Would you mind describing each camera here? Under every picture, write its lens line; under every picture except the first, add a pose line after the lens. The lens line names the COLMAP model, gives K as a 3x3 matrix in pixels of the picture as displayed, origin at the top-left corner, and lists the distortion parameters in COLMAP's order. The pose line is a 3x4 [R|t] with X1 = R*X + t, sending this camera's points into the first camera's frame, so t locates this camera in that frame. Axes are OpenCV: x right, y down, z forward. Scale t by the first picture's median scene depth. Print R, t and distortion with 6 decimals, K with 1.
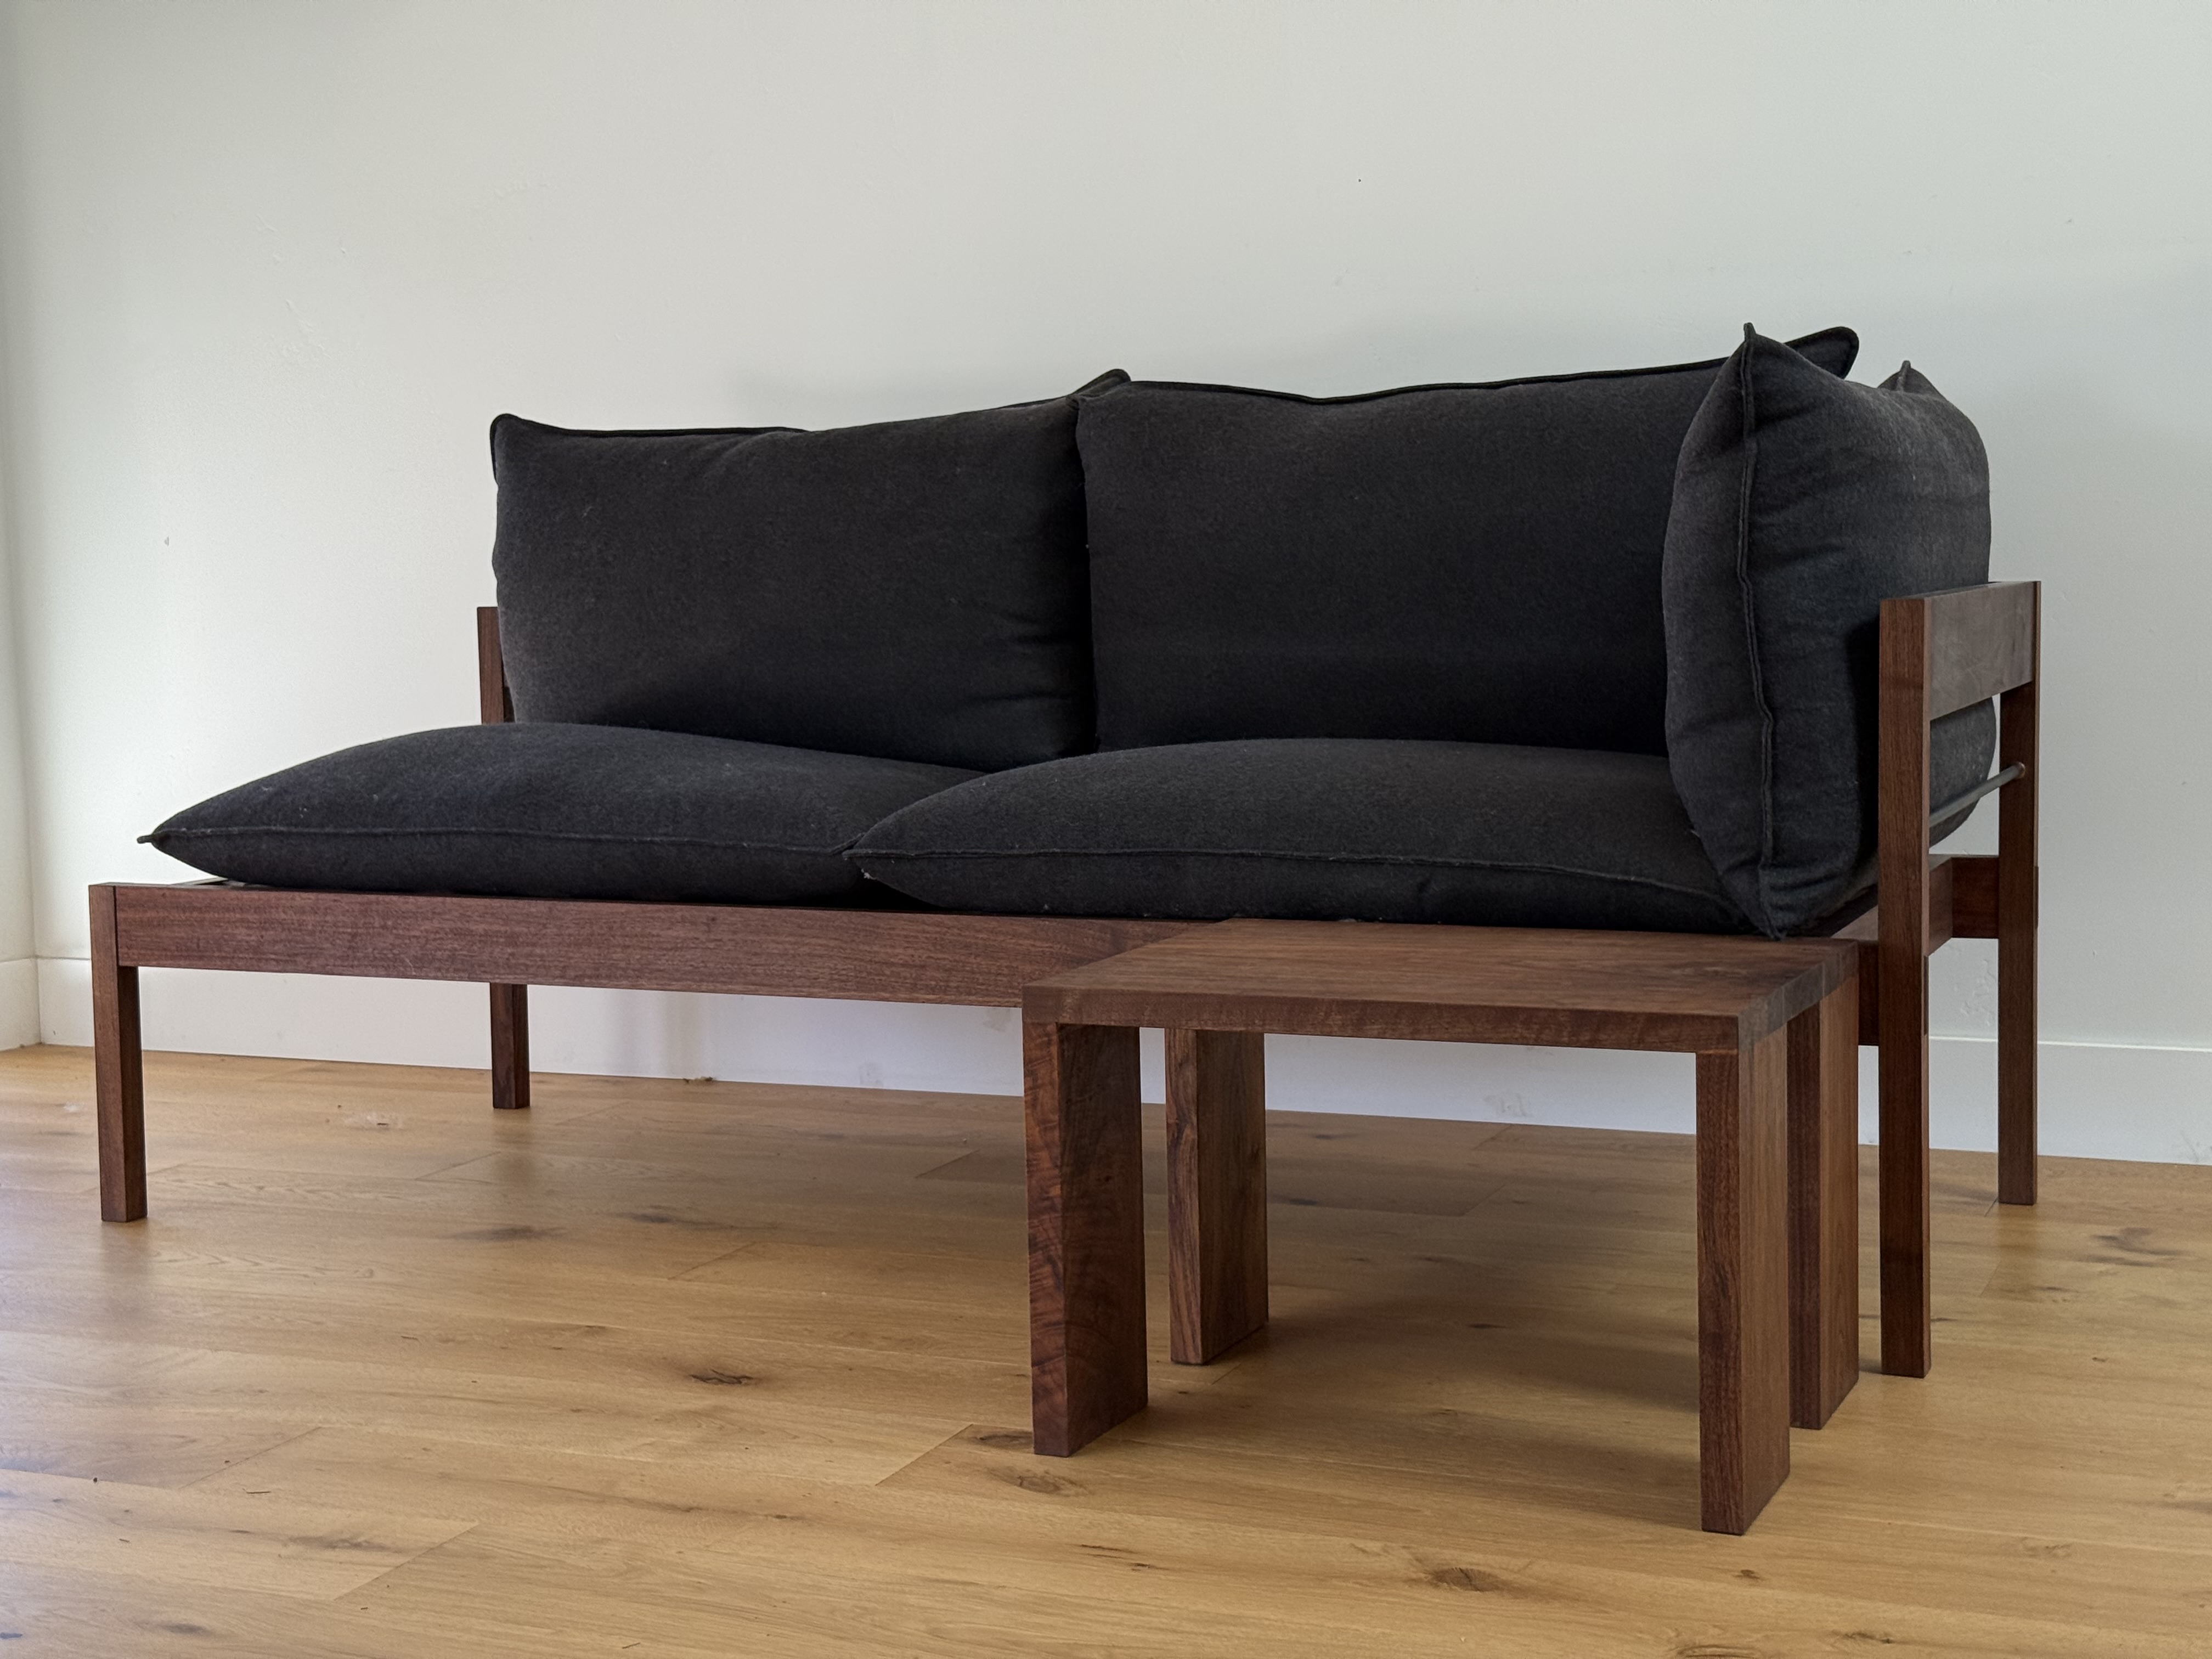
lens RADIAL K [[3101.1, 0, 1106.0], [0, 3101.1, 829.5], [0, 0, 1]] dist [0.131837, -0.012117]
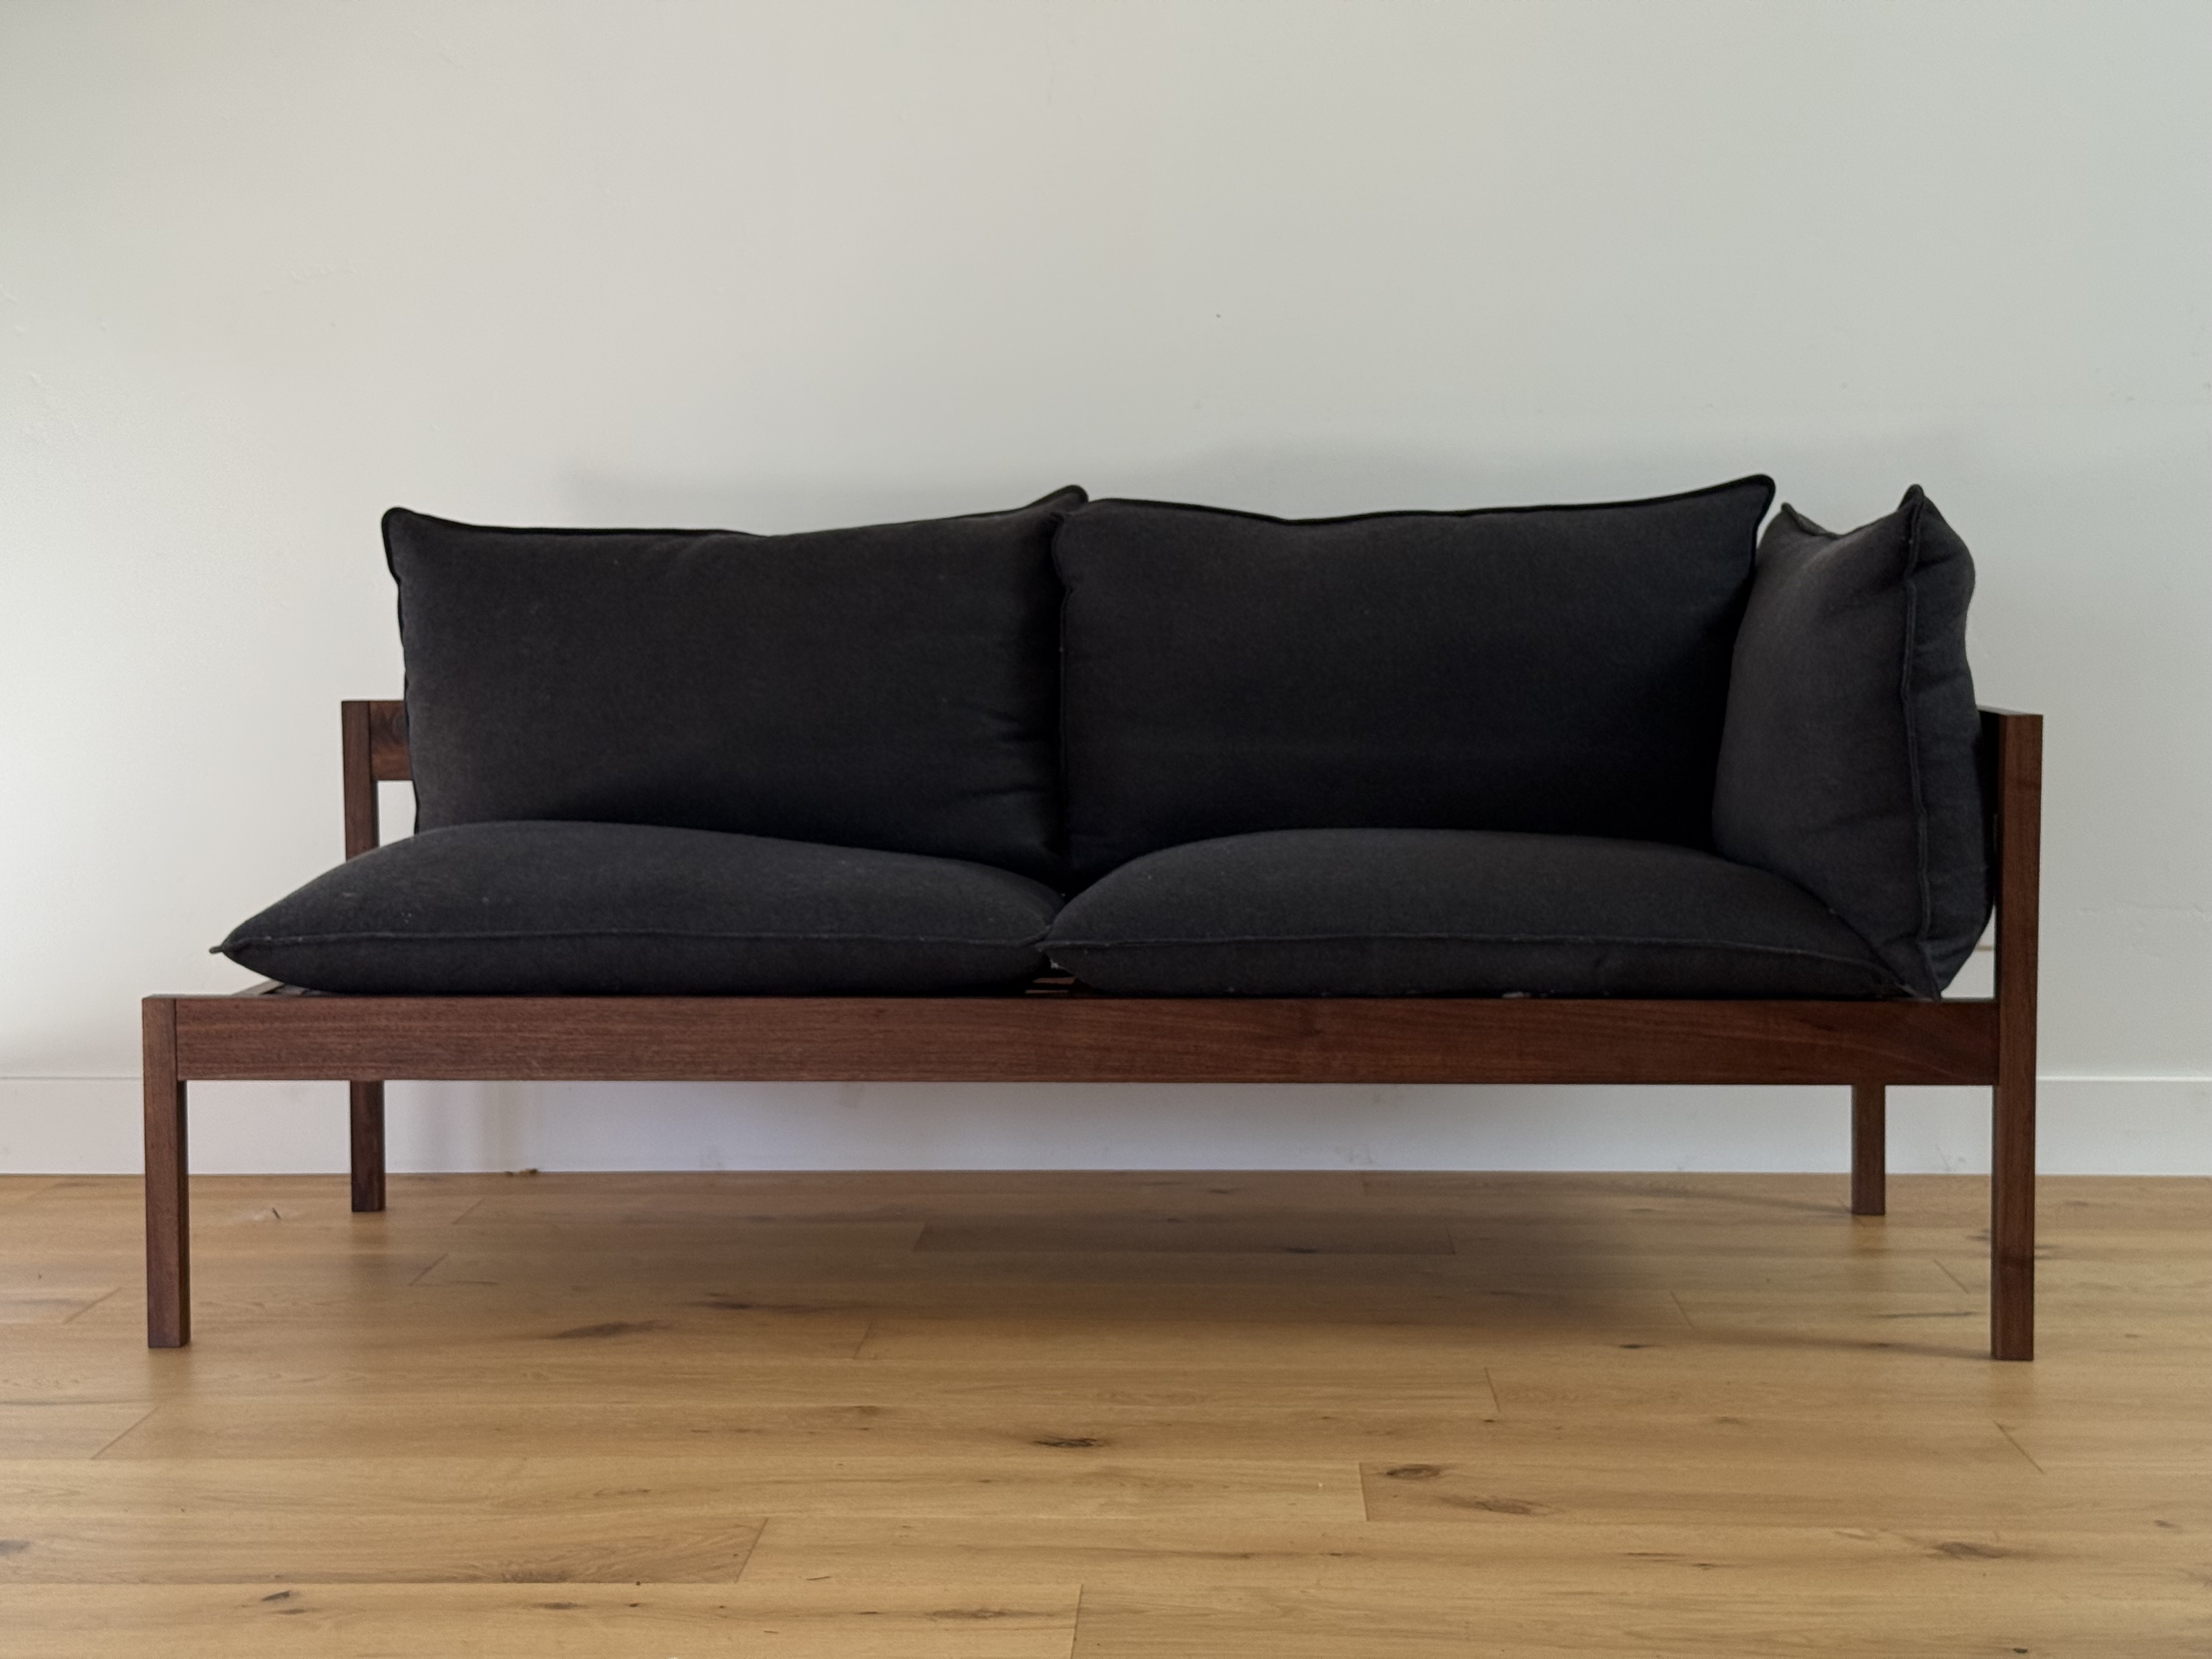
lens RADIAL K [[3113.1, 0, 1098.5], [0, 3113.1, 827.1], [0, 0, 1]] dist [0.147016, -0.159582]
pose [[0.935782, -0.013223, 0.352332, -0.412270], [0.019436, 0.999712, -0.014101, -0.016317], [-0.352044, 0.020044, 0.935769, -0.008757]]
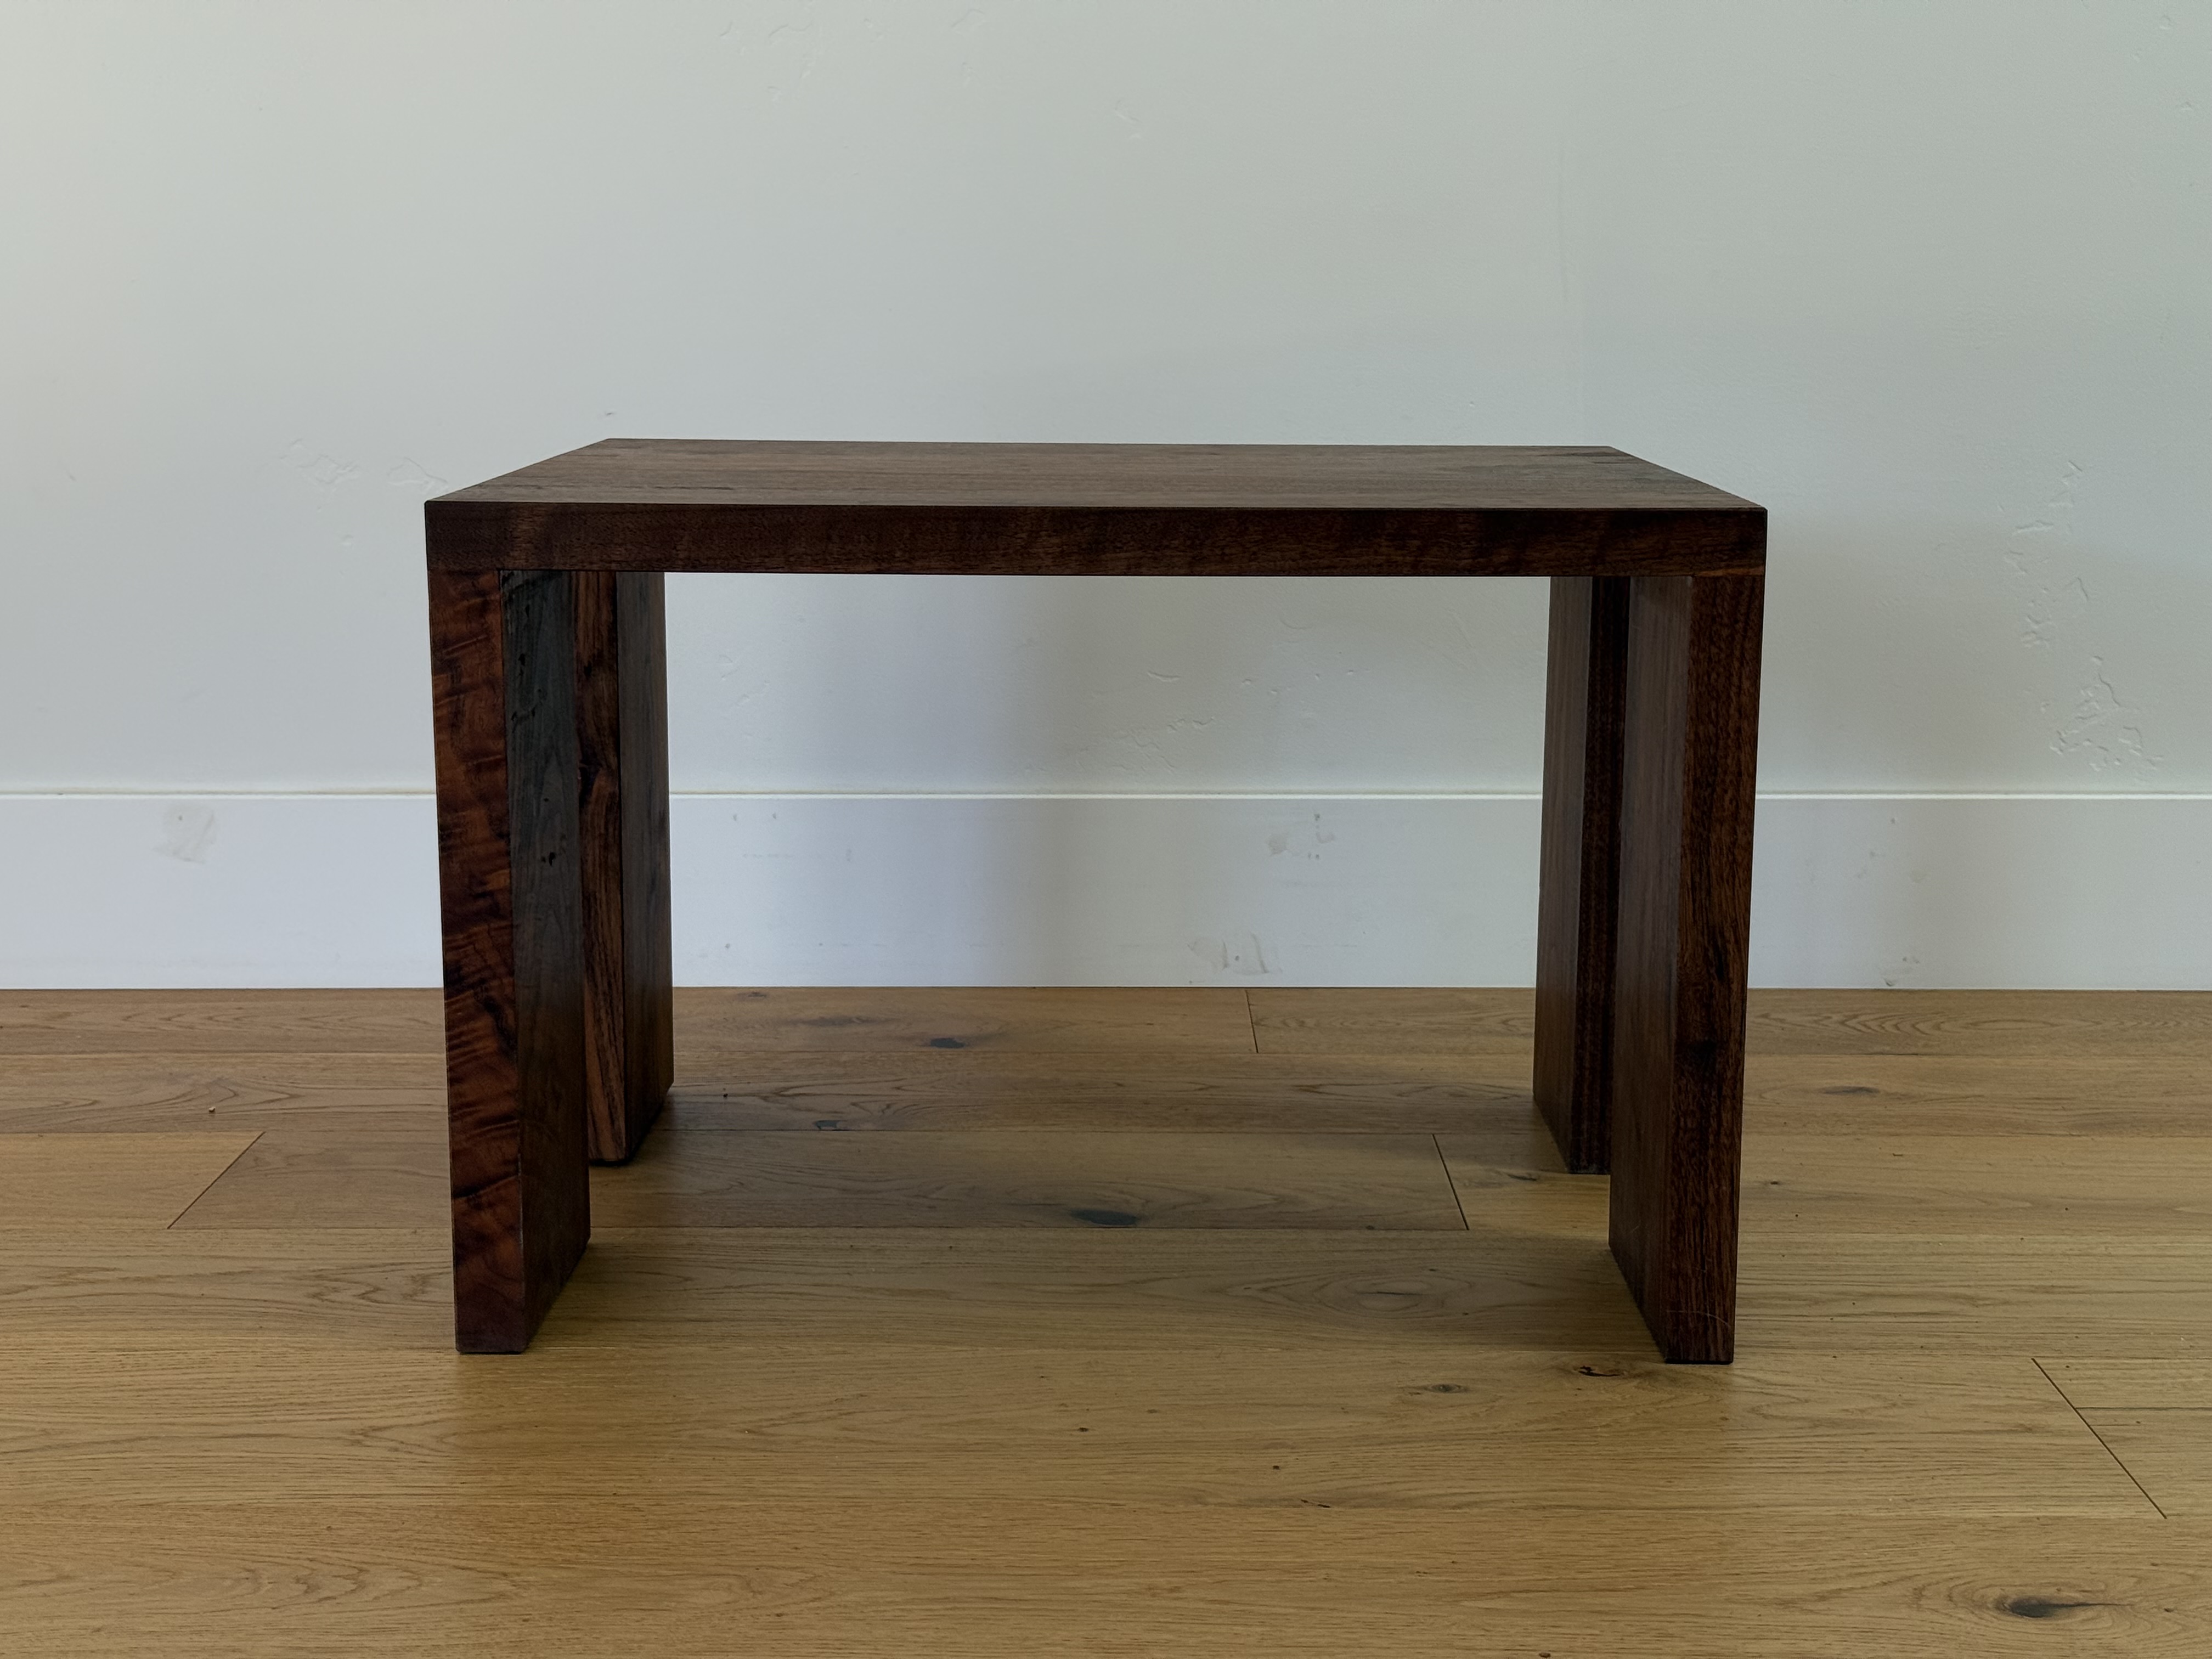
lens RADIAL K [[3091.4, 0, 1095.7], [0, 3091.4, 835.3], [0, 0, 1]] dist [0.177488, -0.307704]
pose [[0.921985, -0.049380, 0.384063, -0.119785], [0.015874, 0.995822, 0.089928, 0.022321], [-0.386899, -0.076816, 0.918917, 0.612721]]
